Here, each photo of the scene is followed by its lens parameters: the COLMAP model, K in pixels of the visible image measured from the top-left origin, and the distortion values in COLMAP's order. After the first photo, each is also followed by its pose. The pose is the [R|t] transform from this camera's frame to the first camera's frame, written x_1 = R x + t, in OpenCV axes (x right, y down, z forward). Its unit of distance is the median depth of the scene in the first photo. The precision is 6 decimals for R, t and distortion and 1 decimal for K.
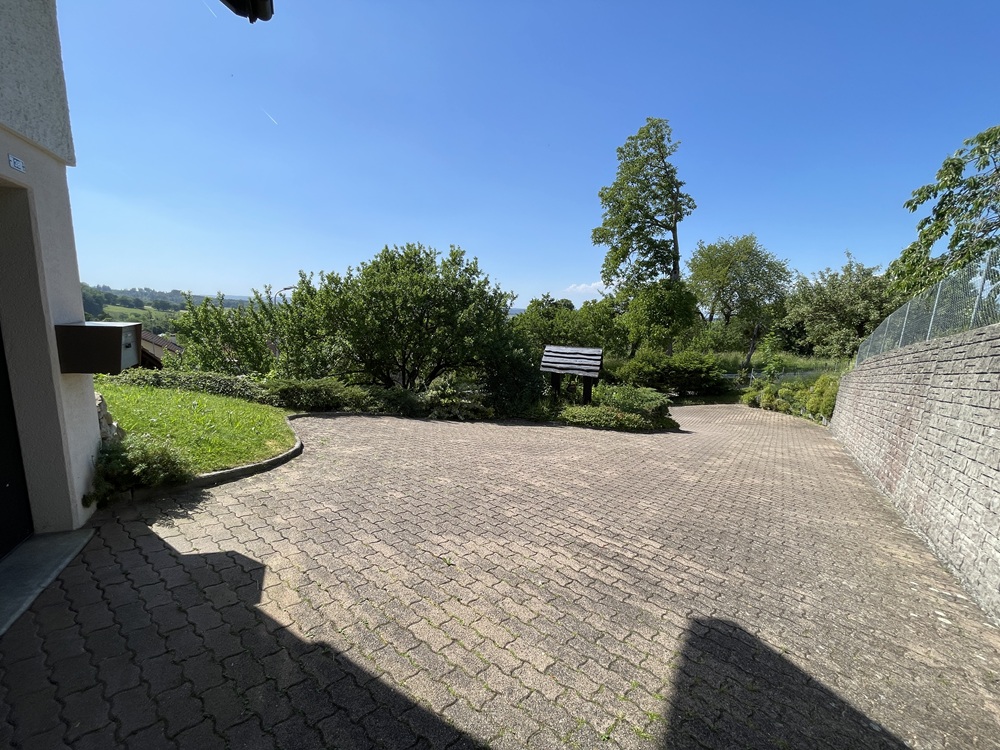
lens RADIAL K [[402.0, 0, 497.4], [0, 402.0, 374.1], [0, 0, 1]] dist [-0.007048, -0.000465]
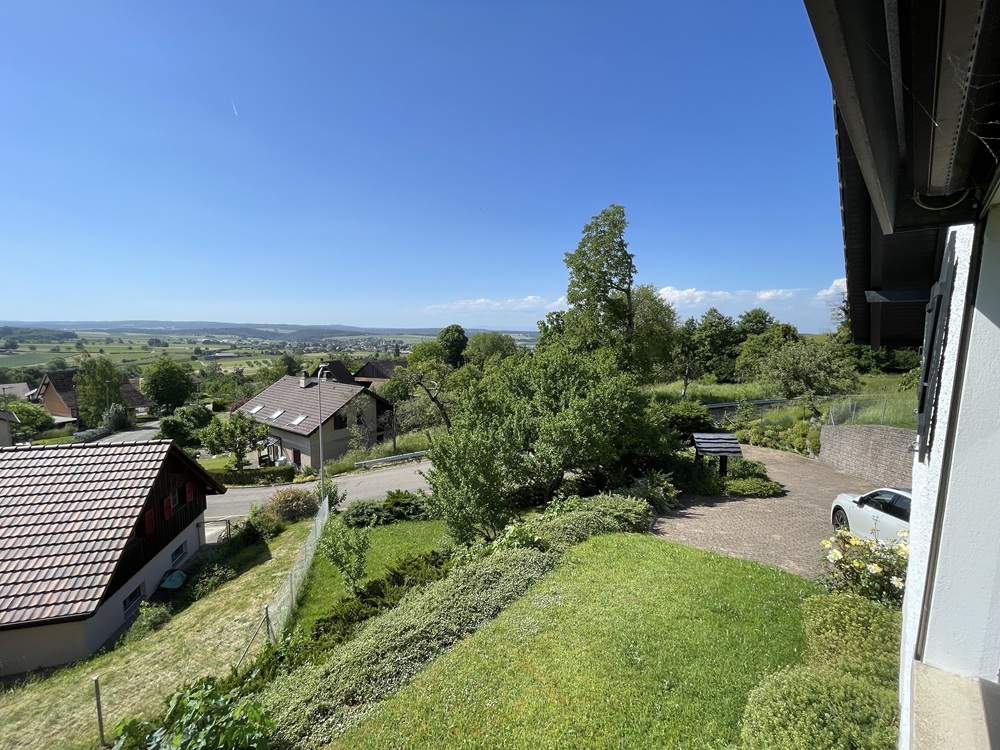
lens RADIAL K [[402.0, 0, 498.1], [0, 402.0, 375.6], [0, 0, 1]] dist [-0.007048, -0.000465]
pose [[0.945731, -0.061793, 0.319022, -0.594299], [0.074608, 0.996817, -0.028093, -0.180841], [-0.316270, 0.050370, 0.947331, -0.028795]]
